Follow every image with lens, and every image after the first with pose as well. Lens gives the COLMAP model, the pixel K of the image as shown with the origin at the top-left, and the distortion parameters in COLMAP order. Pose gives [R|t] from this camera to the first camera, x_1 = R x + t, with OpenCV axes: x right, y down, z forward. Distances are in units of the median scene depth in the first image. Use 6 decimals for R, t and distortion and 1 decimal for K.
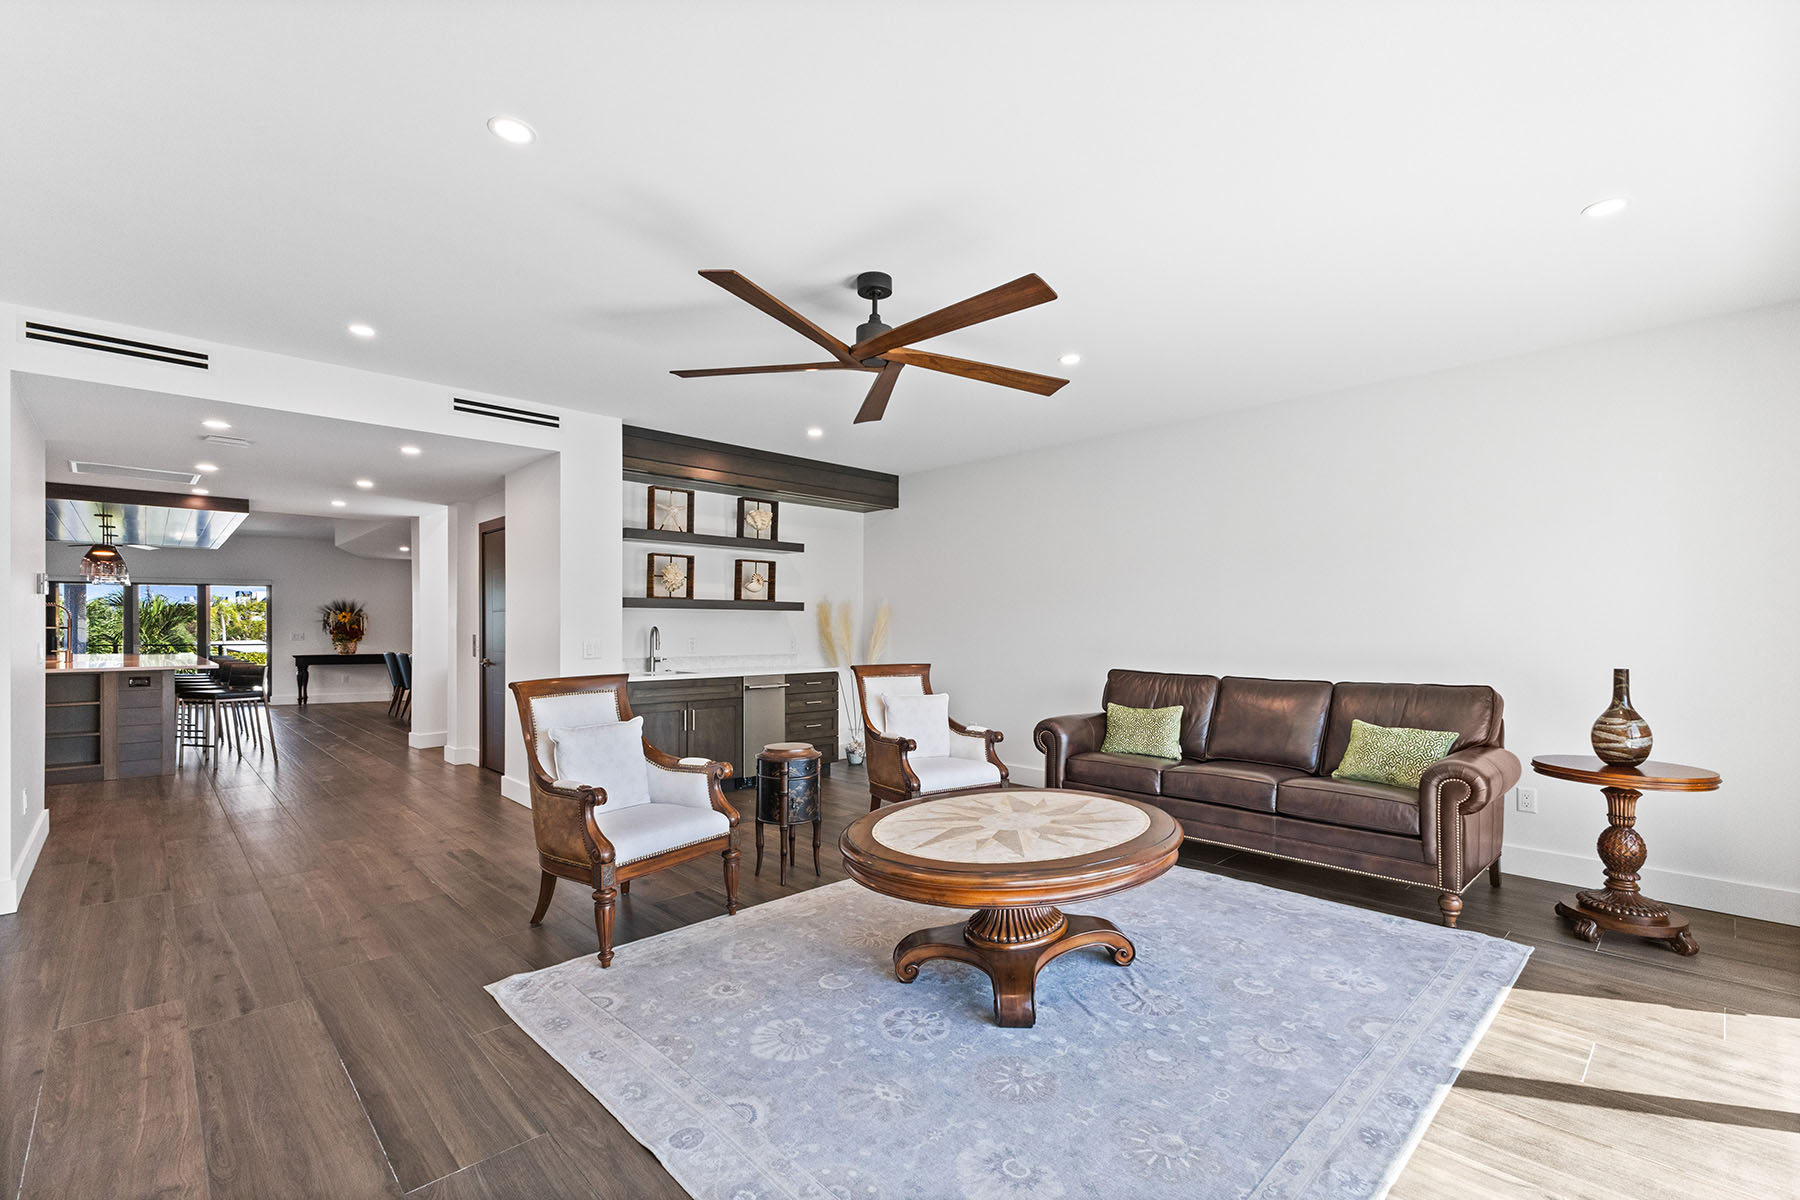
lens RADIAL K [[792.1, 0, 919.7], [0, 792.1, 629.0], [0, 0, 1]] dist [0.002135, 0.000107]
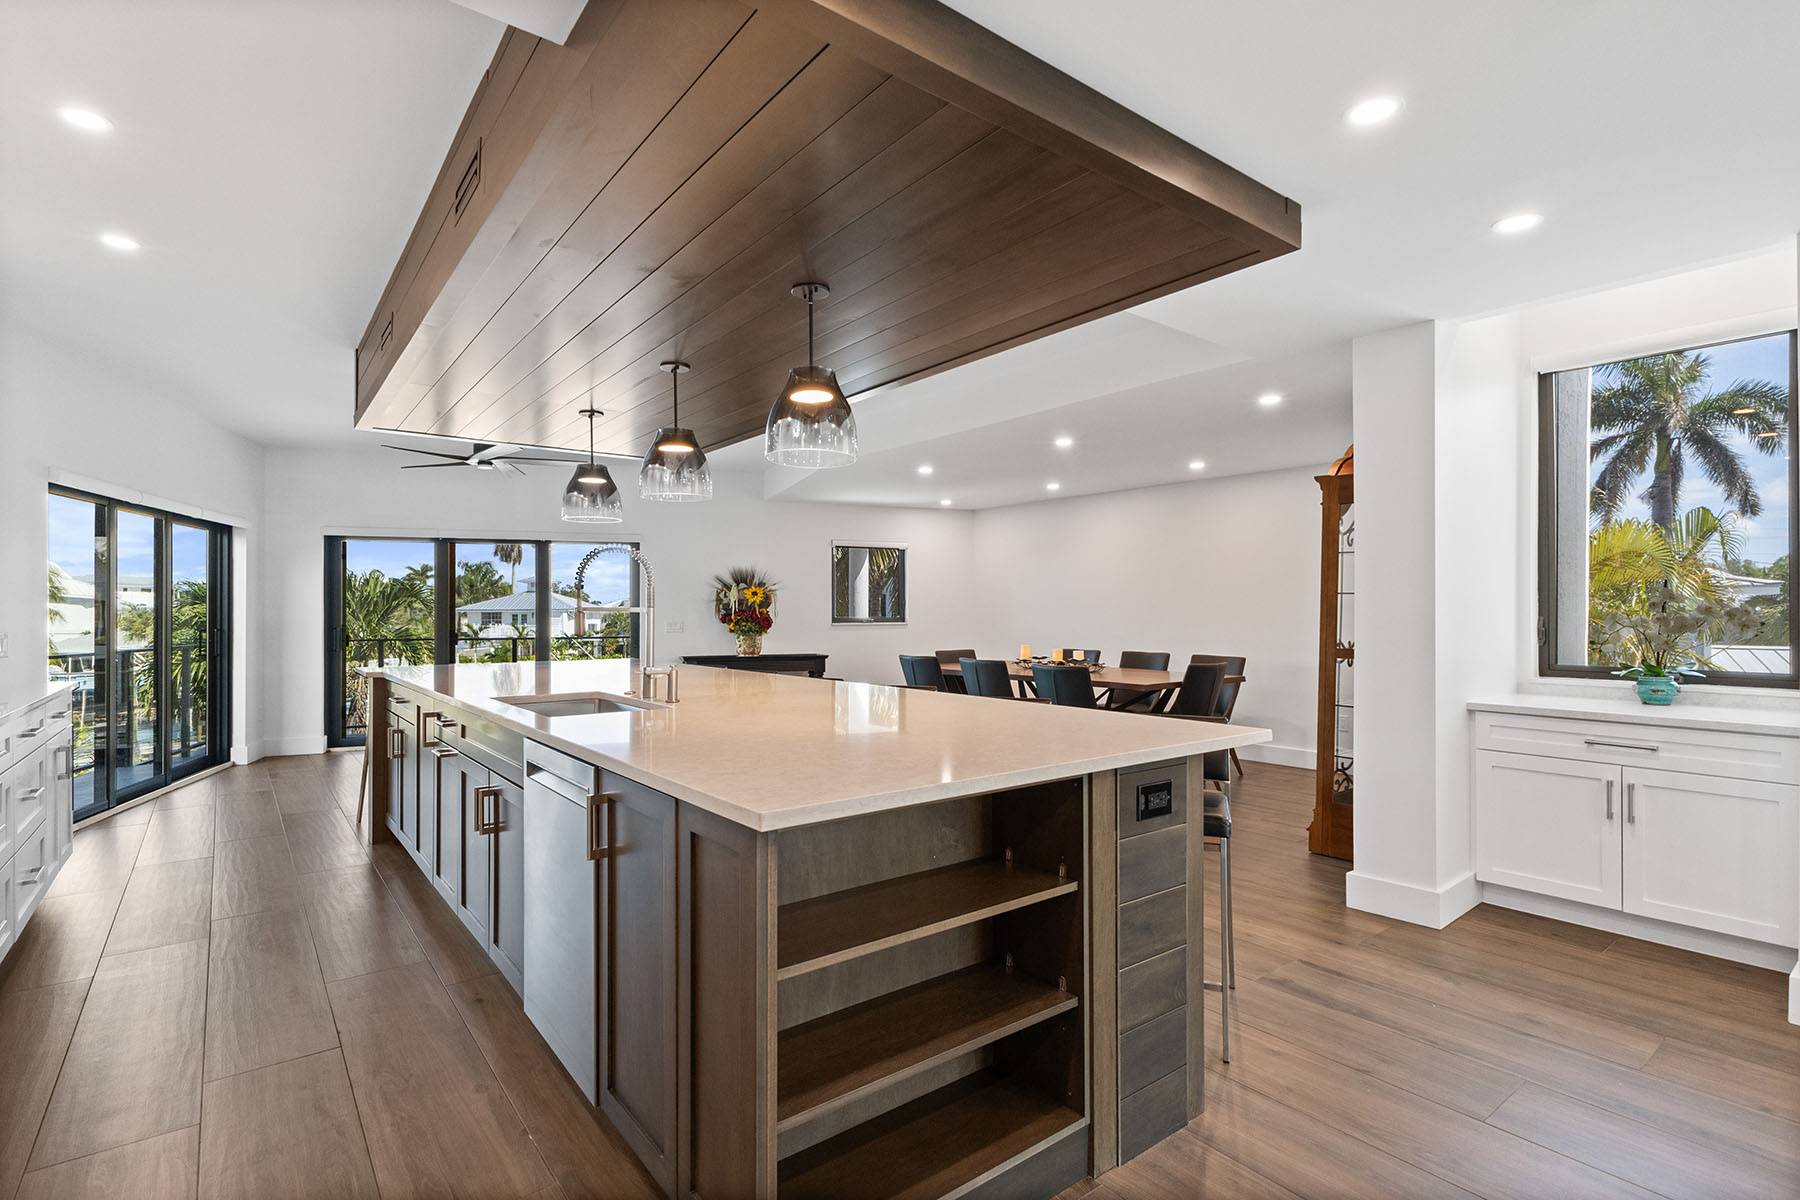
lens RADIAL K [[861.6, 0, 933.3], [0, 861.6, 602.2], [0, 0, 1]] dist [-0.000722, -0.000068]
pose [[0.995382, -0.002292, -0.095968, -1.026158], [0.001022, 0.999911, -0.013281, 0.000594], [0.095990, 0.013121, 0.995296, 0.685761]]
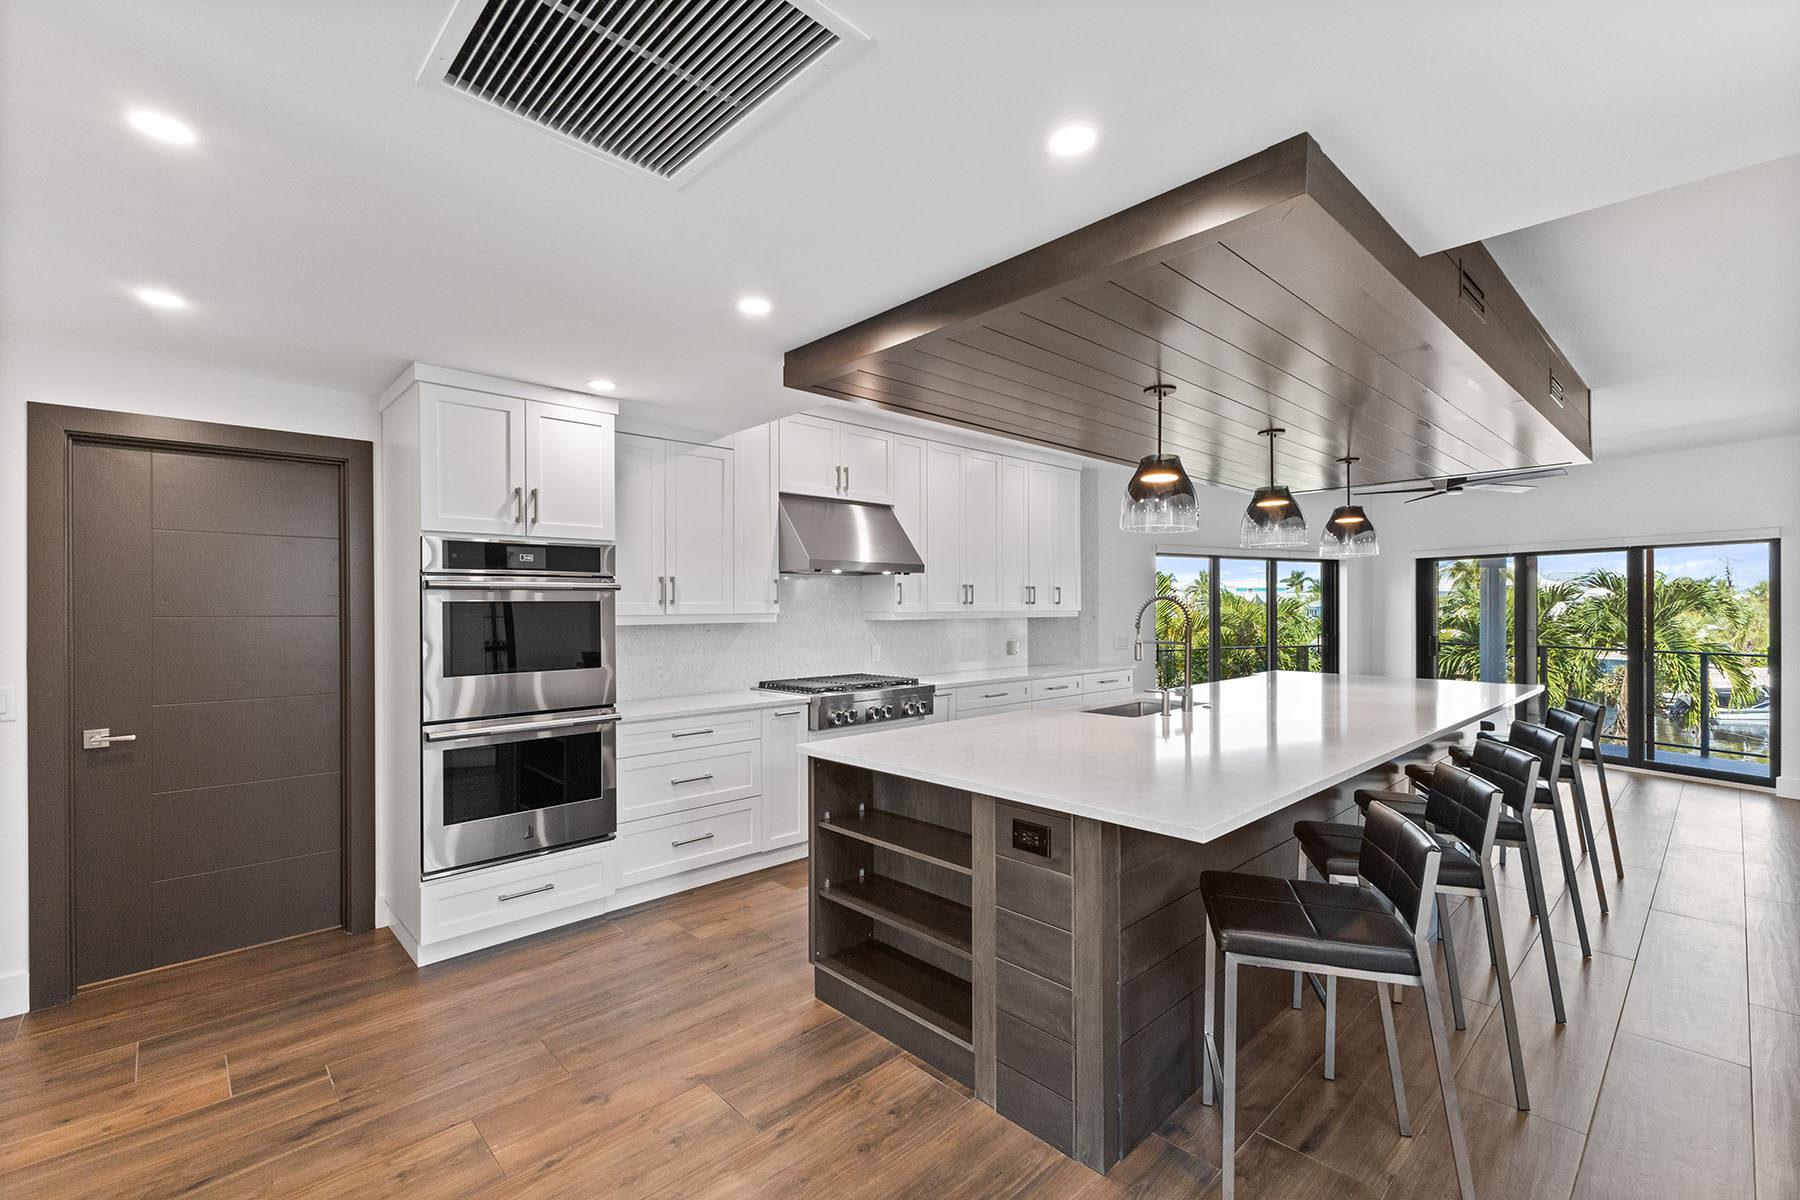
lens RADIAL K [[793.3, 0, 900.0], [0, 793.3, 600.0], [0, 0, 1]] dist [0.009745, 0.000417]
pose [[-0.011840, -0.010945, -0.999870, -0.654378], [0.000151, 0.999940, -0.010948, -0.027008], [0.999930, -0.000280, -0.011838, 0.944520]]
